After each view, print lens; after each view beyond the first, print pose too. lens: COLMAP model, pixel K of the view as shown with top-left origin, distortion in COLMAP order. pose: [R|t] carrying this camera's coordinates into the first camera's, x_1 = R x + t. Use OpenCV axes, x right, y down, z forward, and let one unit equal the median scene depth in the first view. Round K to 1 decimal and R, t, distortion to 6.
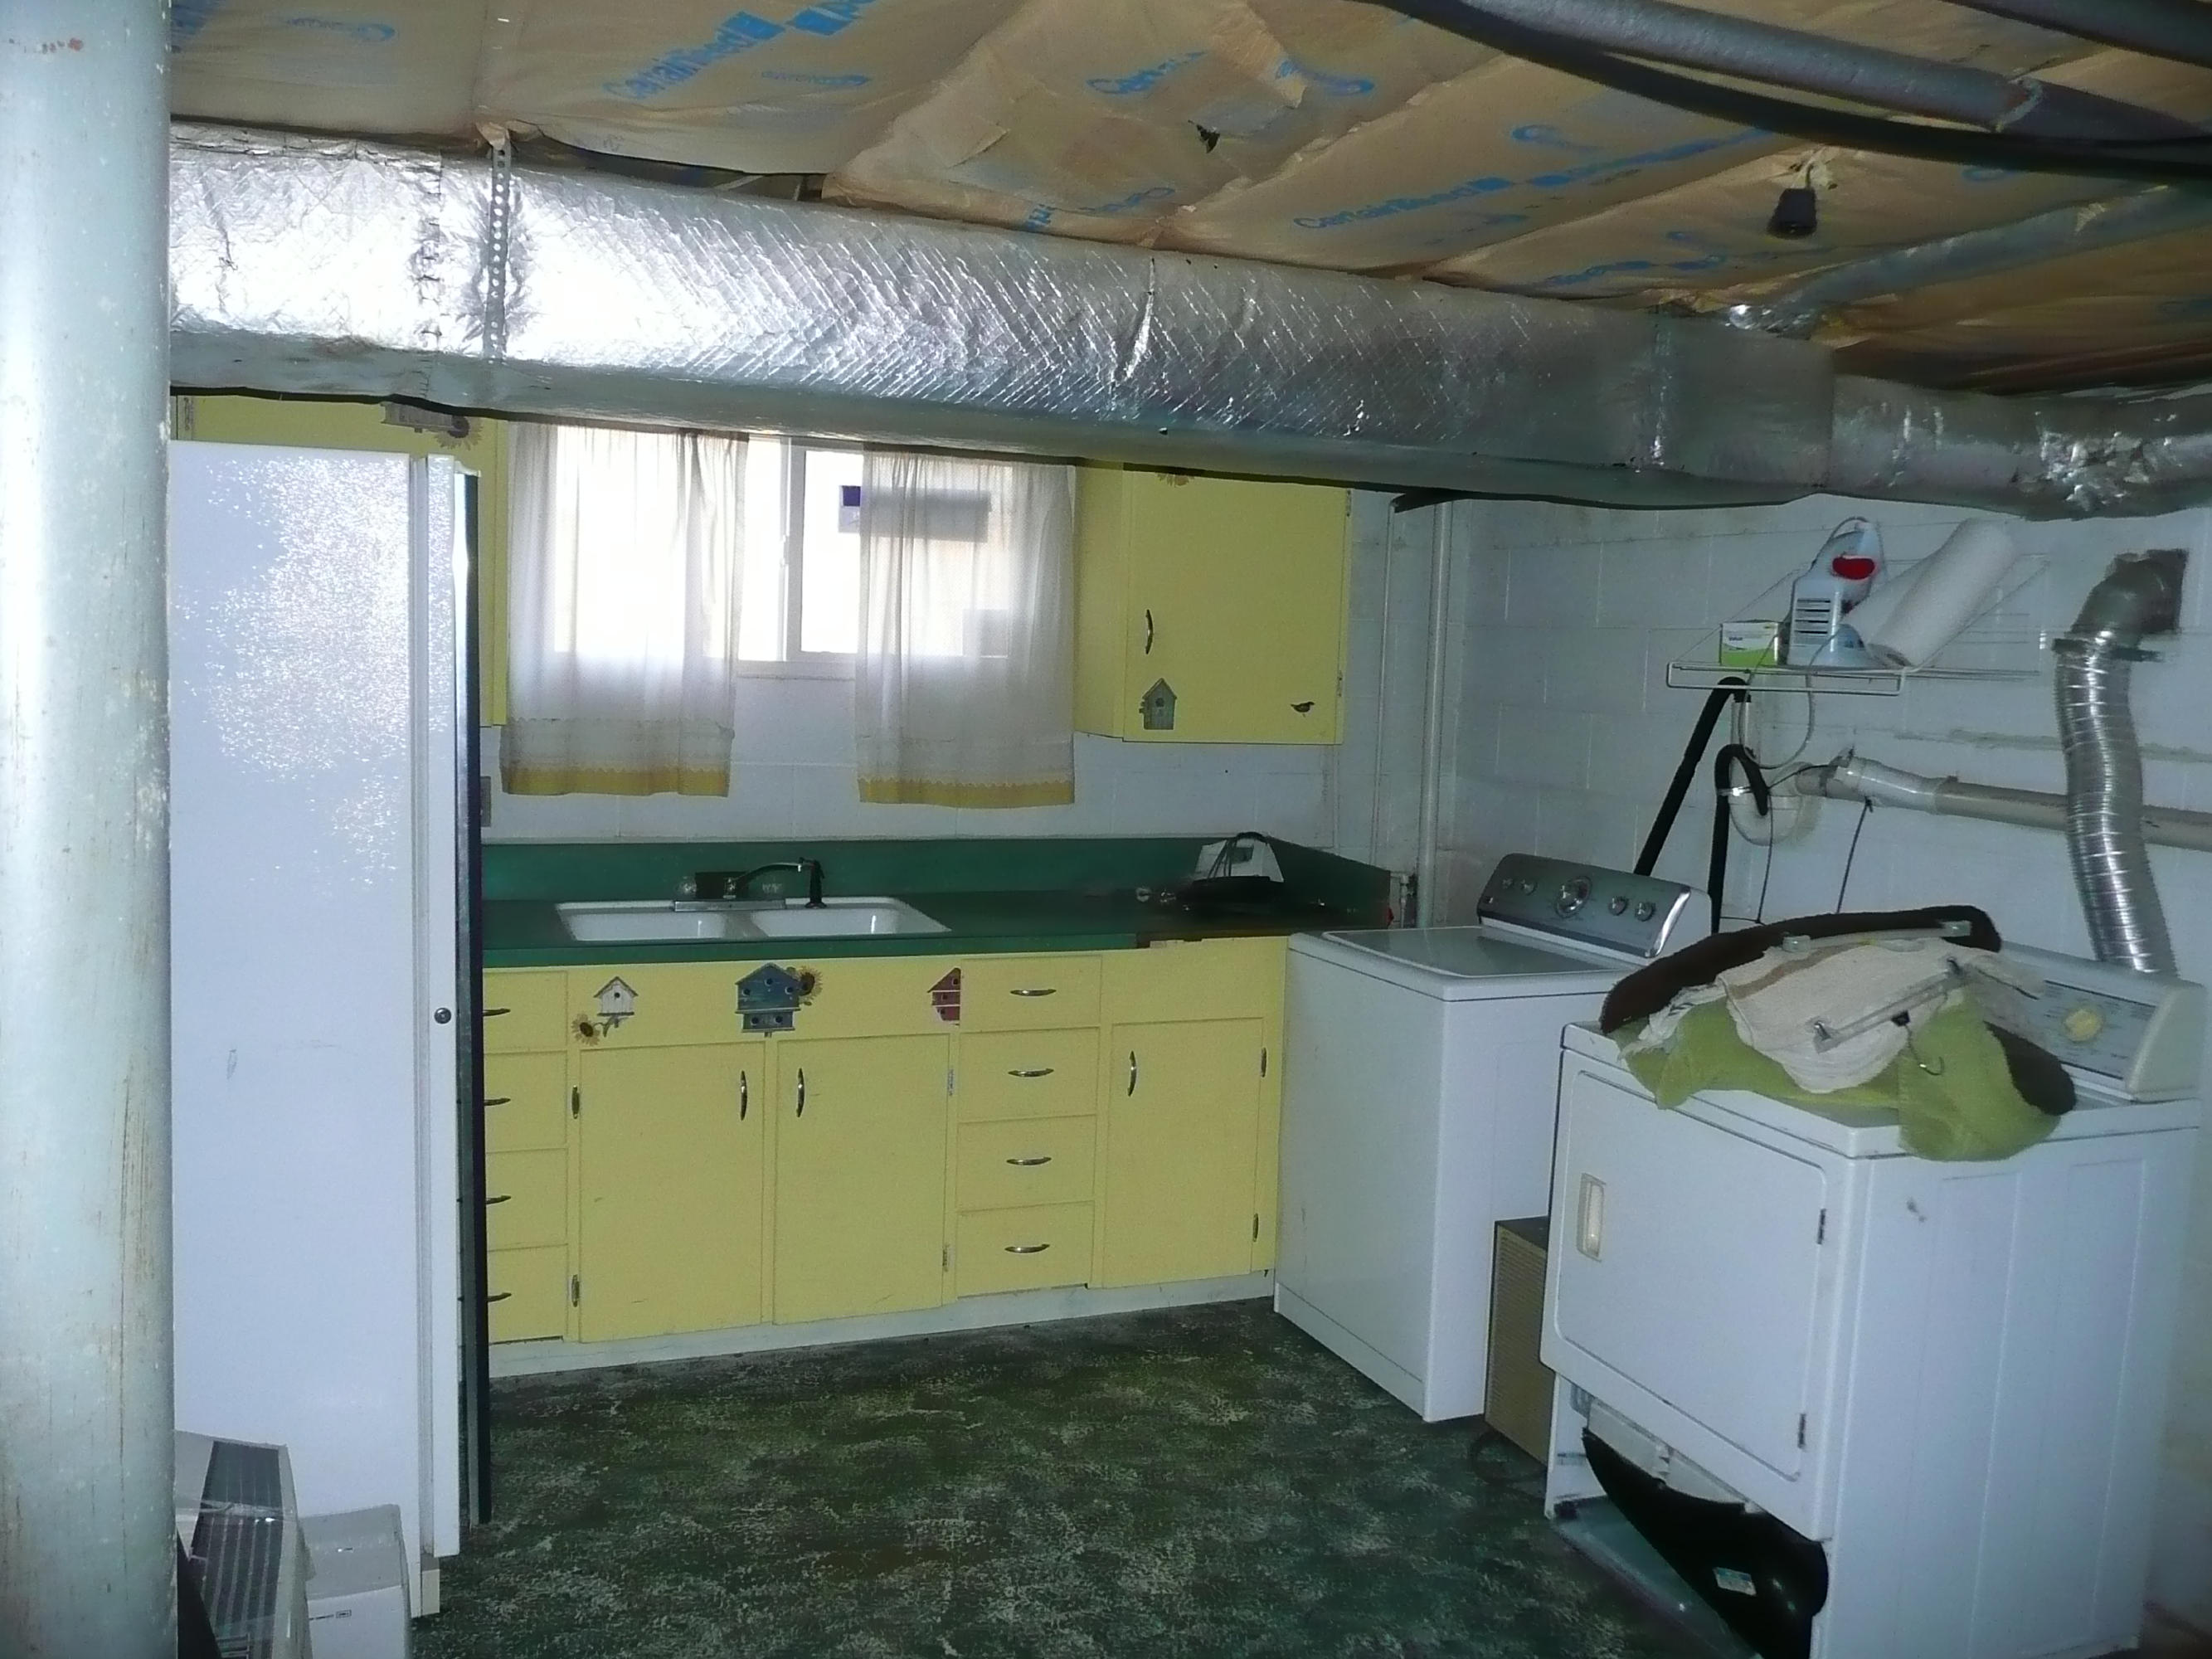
lens RADIAL K [[1869.3, 0, 1116.9], [0, 1869.3, 845.9], [0, 0, 1]] dist [-0.034981, 0.029285]
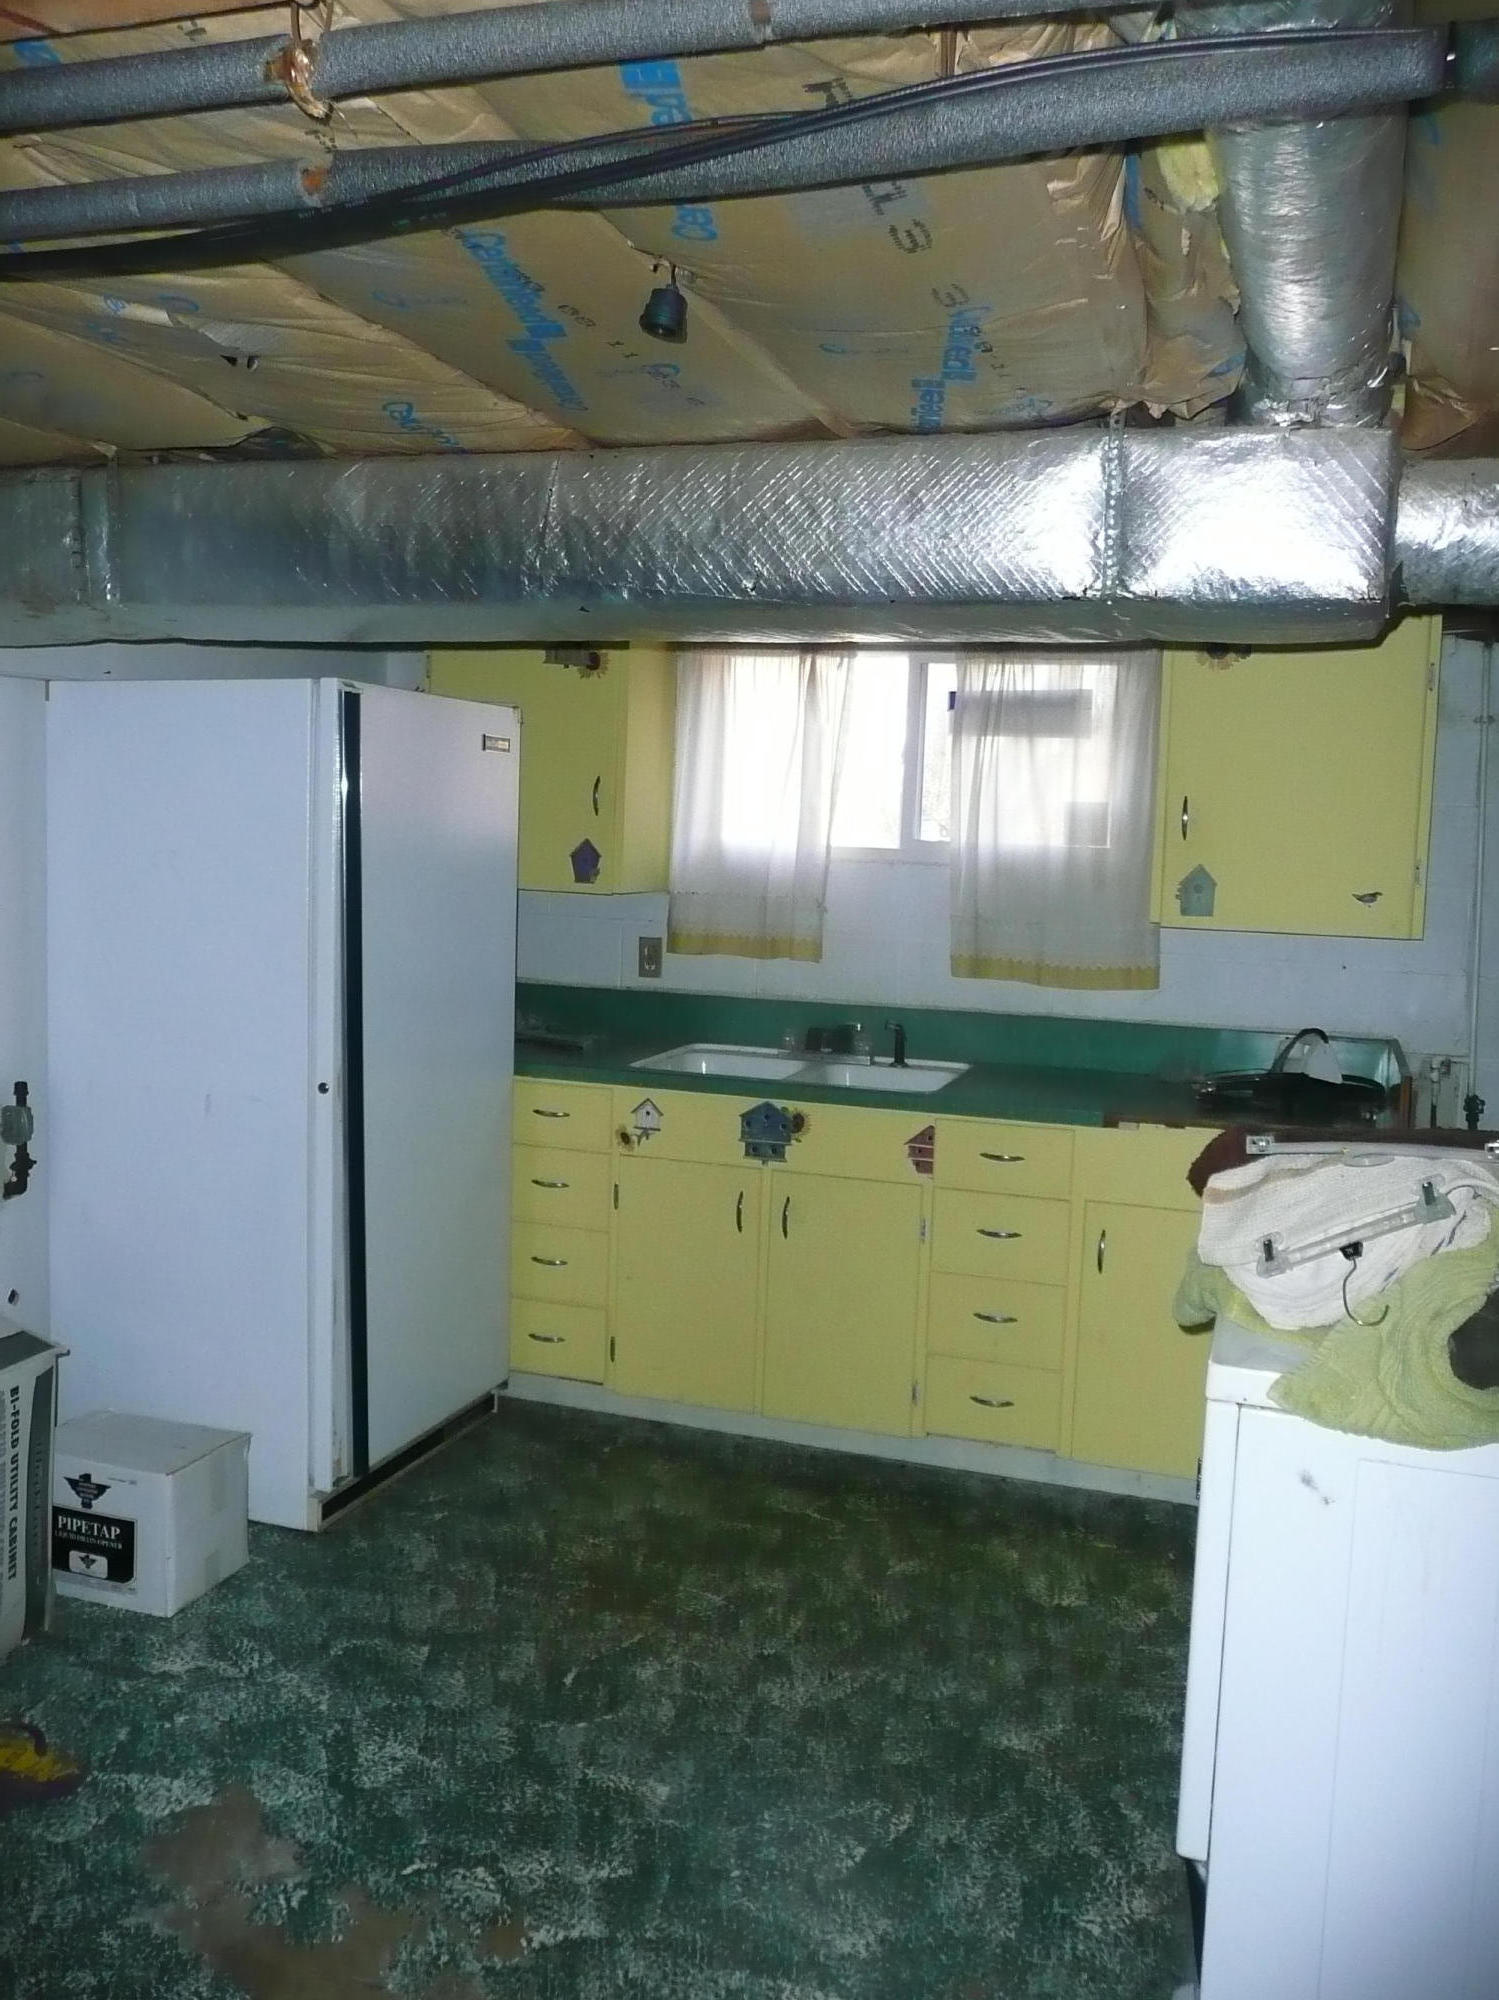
lens RADIAL K [[1690.0, 0, 756.3], [0, 1690.0, 983.1], [0, 0, 1]] dist [-0.034981, 0.029285]
pose [[0.747750, 0.046308, -0.662364, 0.500837], [-0.076072, 0.996971, -0.016176, 0.006759], [0.659608, 0.062482, 0.749008, 0.198497]]
